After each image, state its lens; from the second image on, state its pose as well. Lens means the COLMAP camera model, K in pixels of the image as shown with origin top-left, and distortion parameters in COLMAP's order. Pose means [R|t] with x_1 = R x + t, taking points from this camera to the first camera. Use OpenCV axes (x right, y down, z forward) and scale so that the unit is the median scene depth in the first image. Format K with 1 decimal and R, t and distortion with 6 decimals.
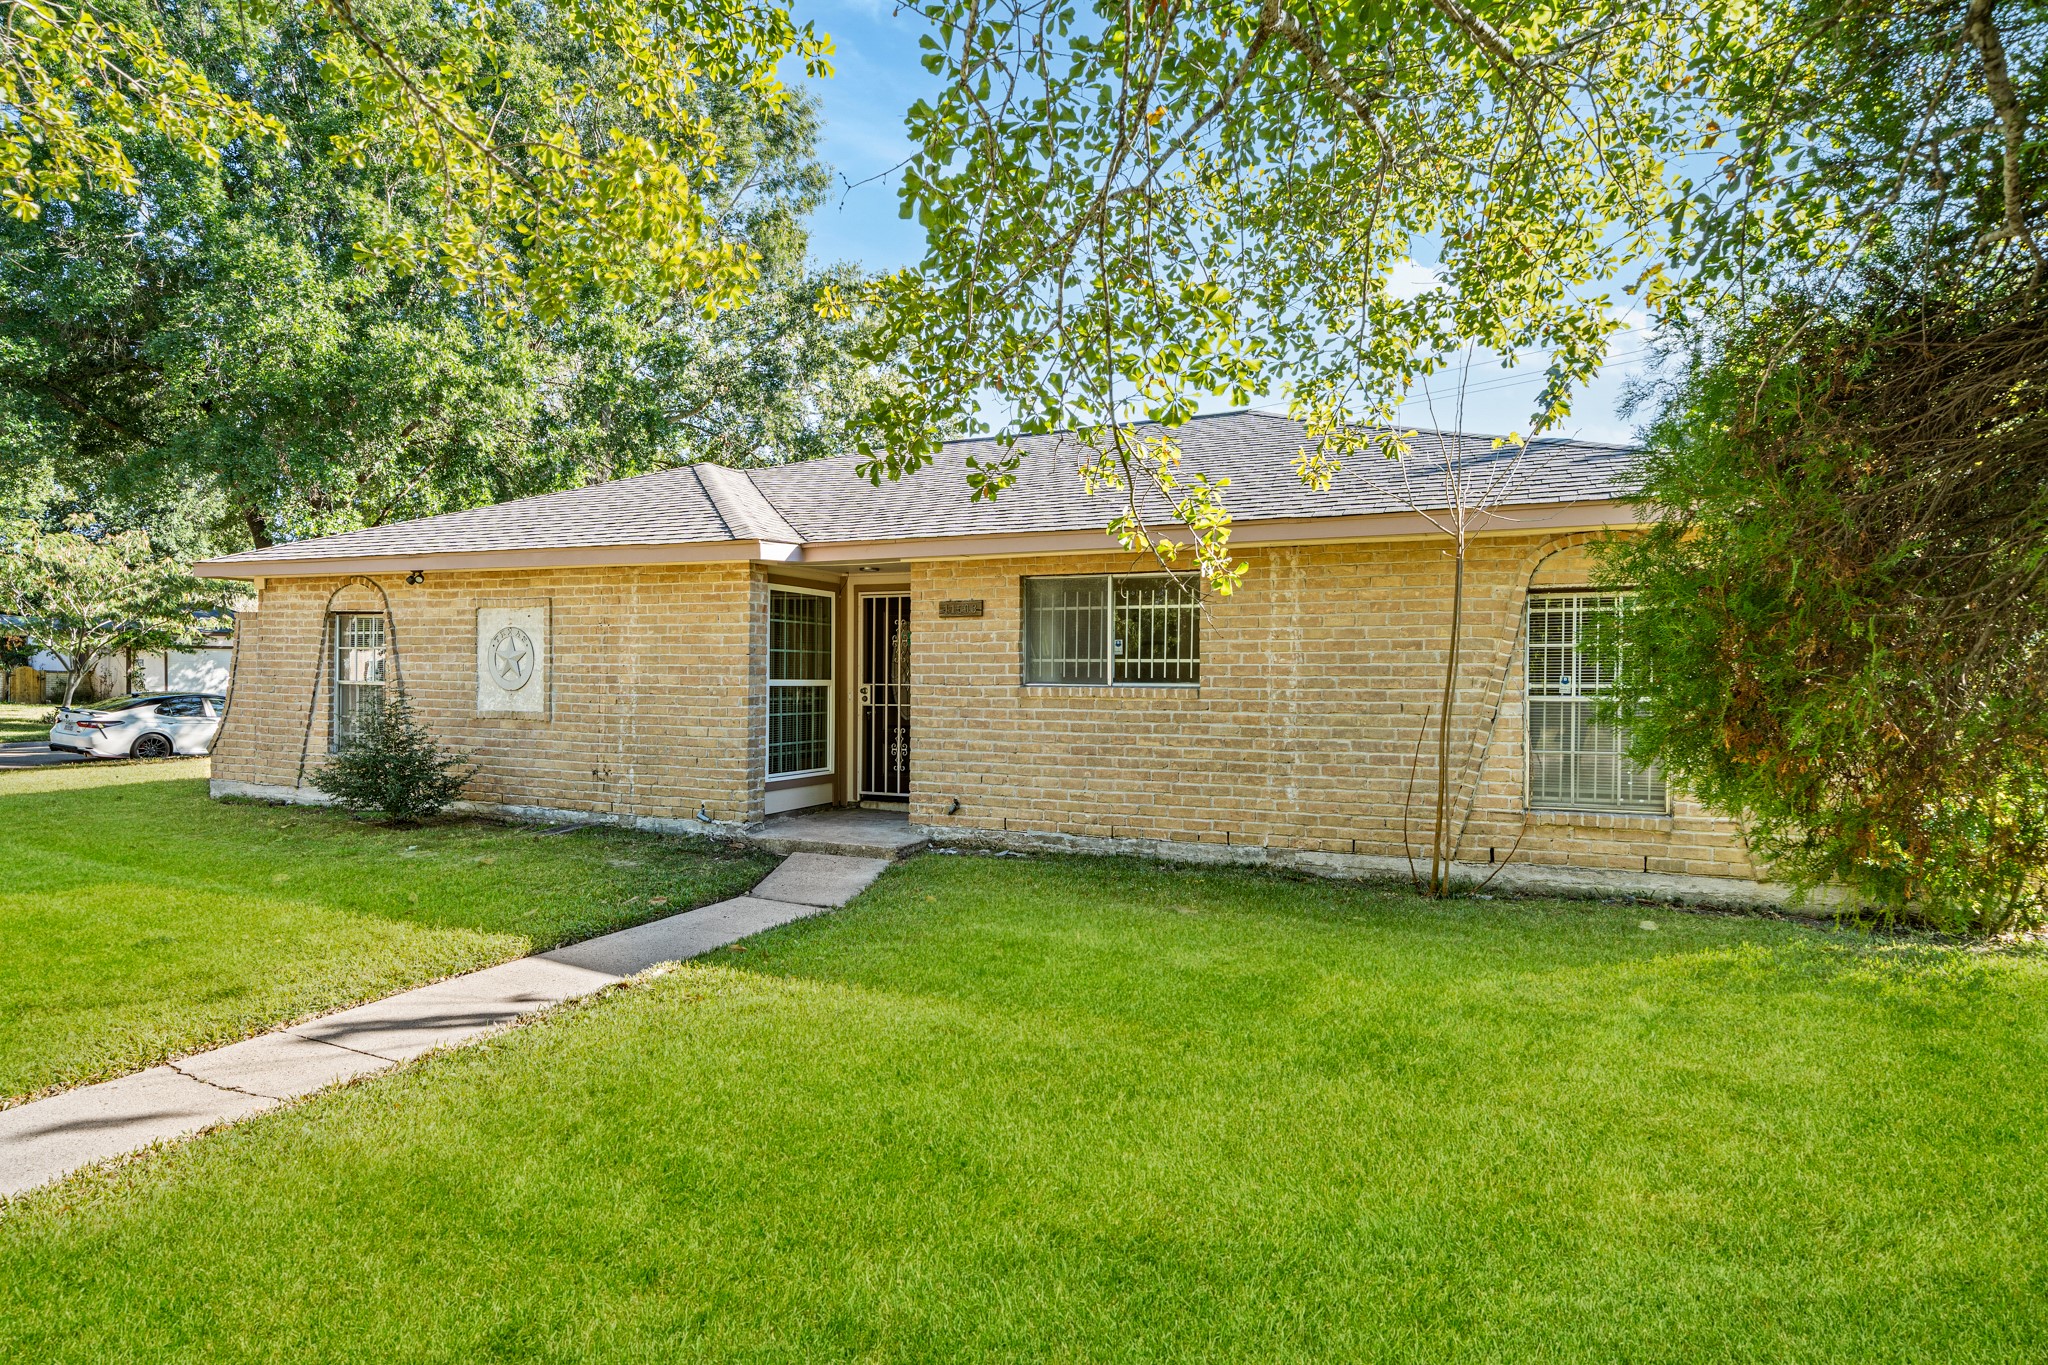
lens RADIAL K [[1091.1, 0, 1024.0], [0, 1091.1, 696.6], [0, 0, 1]] dist [-0.004706, 0.000098]
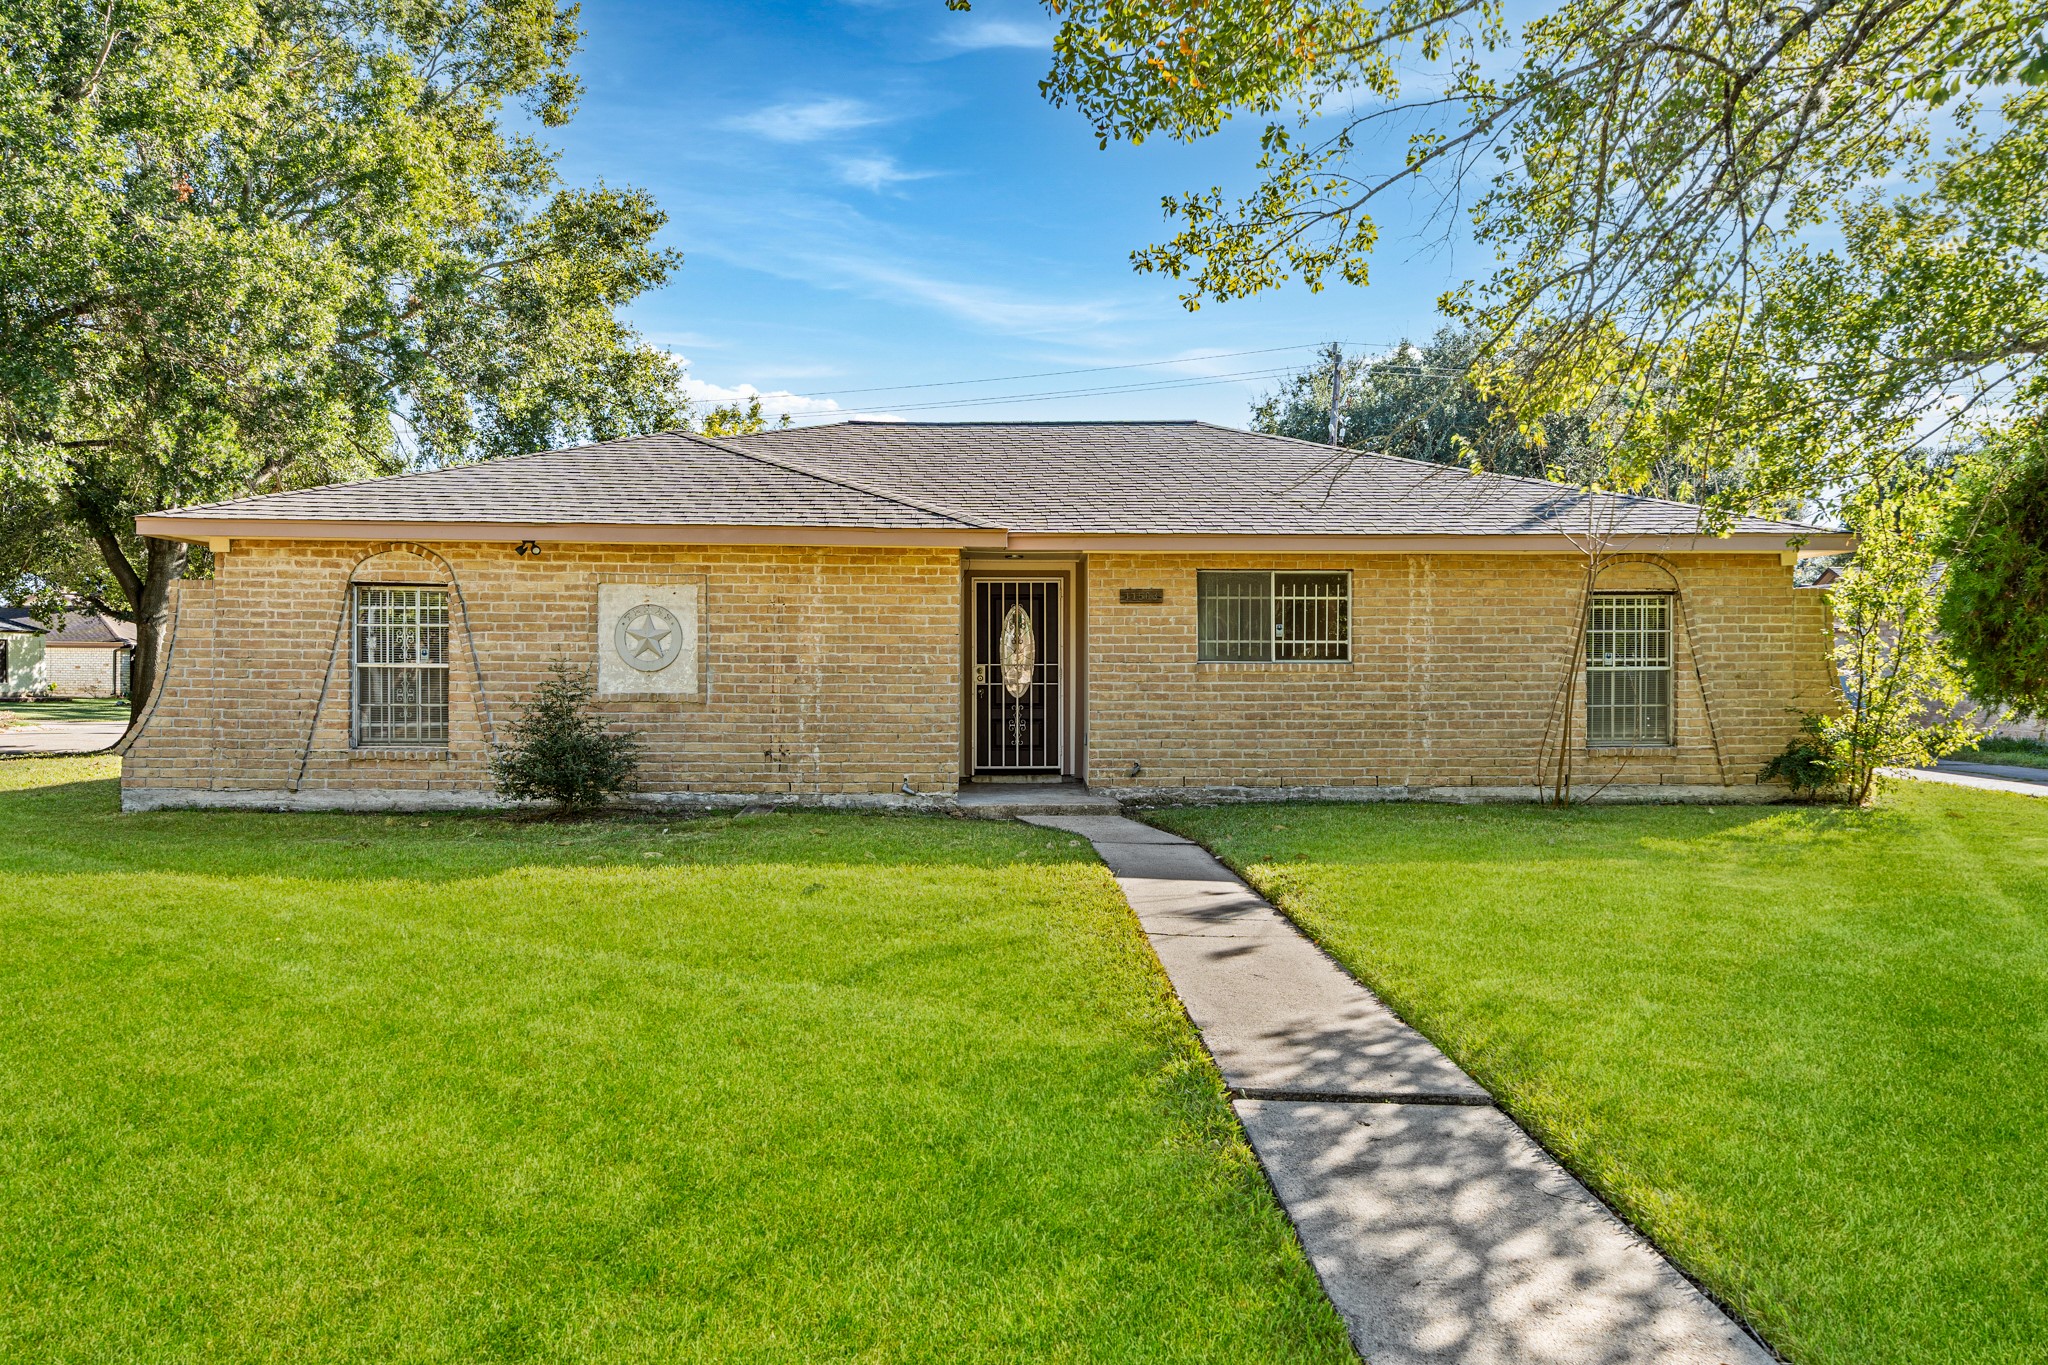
lens RADIAL K [[1354.6, 0, 1023.3], [0, 1354.6, 671.7], [0, 0, 1]] dist [0.005395, -0.000430]
pose [[0.903056, -0.003661, 0.429507, -0.796698], [0.012942, 0.999742, -0.018689, 0.024287], [-0.429328, 0.022436, 0.902870, -0.234366]]
